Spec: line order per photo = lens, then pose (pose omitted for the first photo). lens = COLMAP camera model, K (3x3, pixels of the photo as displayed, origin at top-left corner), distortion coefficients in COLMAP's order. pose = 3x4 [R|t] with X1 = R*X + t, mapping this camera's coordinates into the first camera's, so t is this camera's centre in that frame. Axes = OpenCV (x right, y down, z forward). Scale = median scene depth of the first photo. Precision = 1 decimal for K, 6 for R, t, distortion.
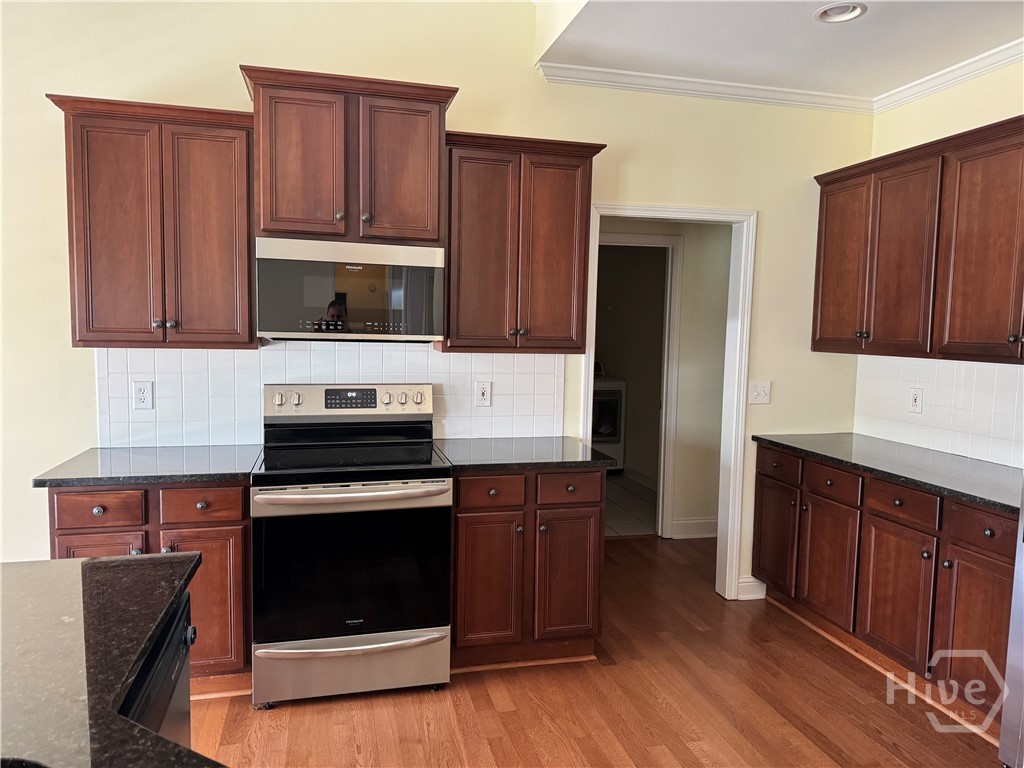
lens RADIAL K [[726.5, 0, 512.0], [0, 726.5, 384.0], [0, 0, 1]] dist [0.055633, -0.050092]
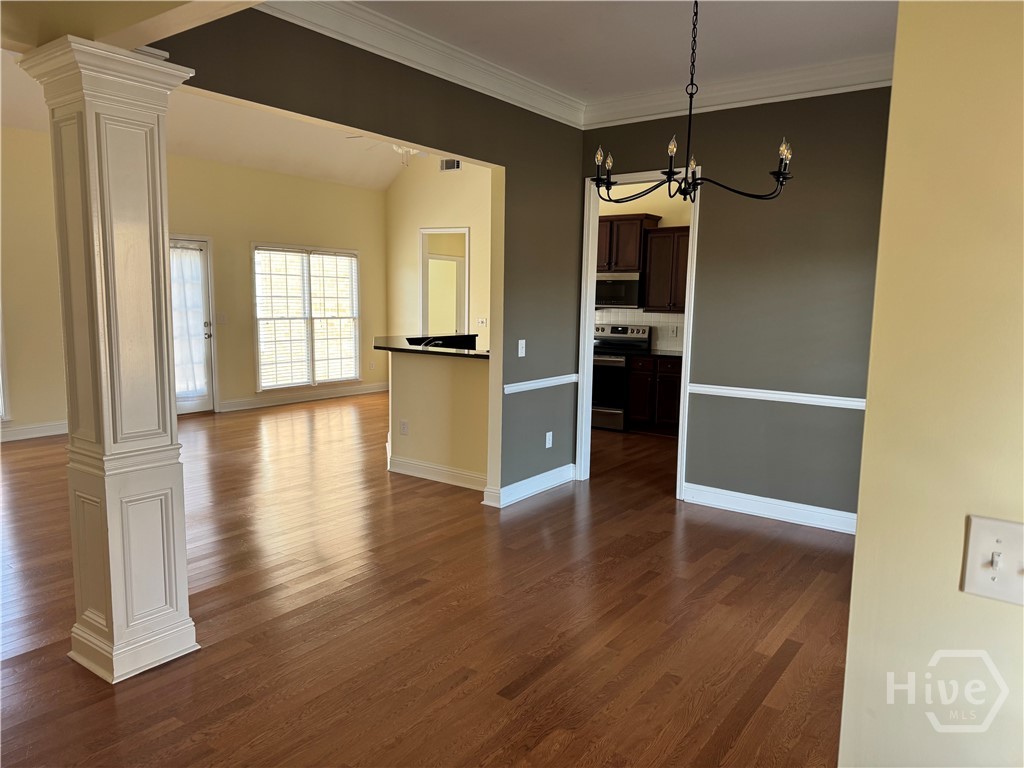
lens RADIAL K [[713.1, 0, 500.9], [0, 713.1, 383.9], [0, 0, 1]] dist [0.125031, -0.206004]
pose [[0.633514, 0.085906, -0.768947, 1.505724], [-0.065391, 0.996206, 0.057421, 0.091327], [0.770963, 0.013905, 0.636728, -0.967873]]
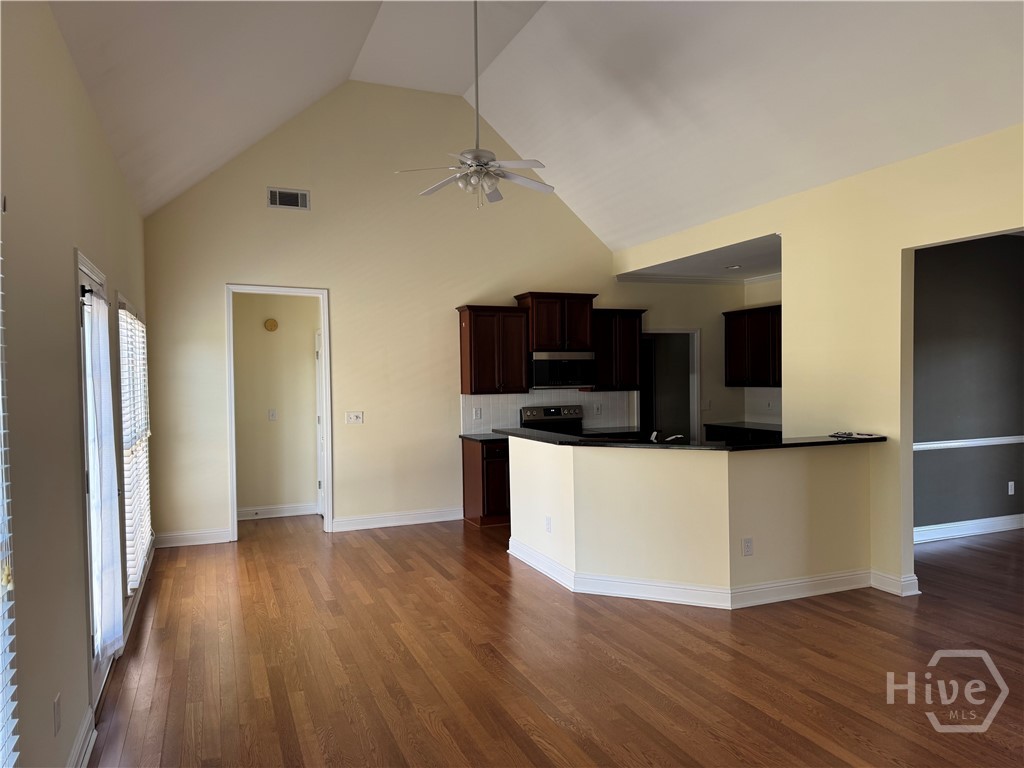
lens RADIAL K [[726.5, 0, 512.0], [0, 726.5, 384.0], [0, 0, 1]] dist [0.055633, -0.050092]
pose [[0.989200, -0.033841, 0.142612, -0.705822], [0.042129, 0.997570, -0.055497, 0.055522], [-0.140387, 0.060906, 0.988222, -1.425530]]
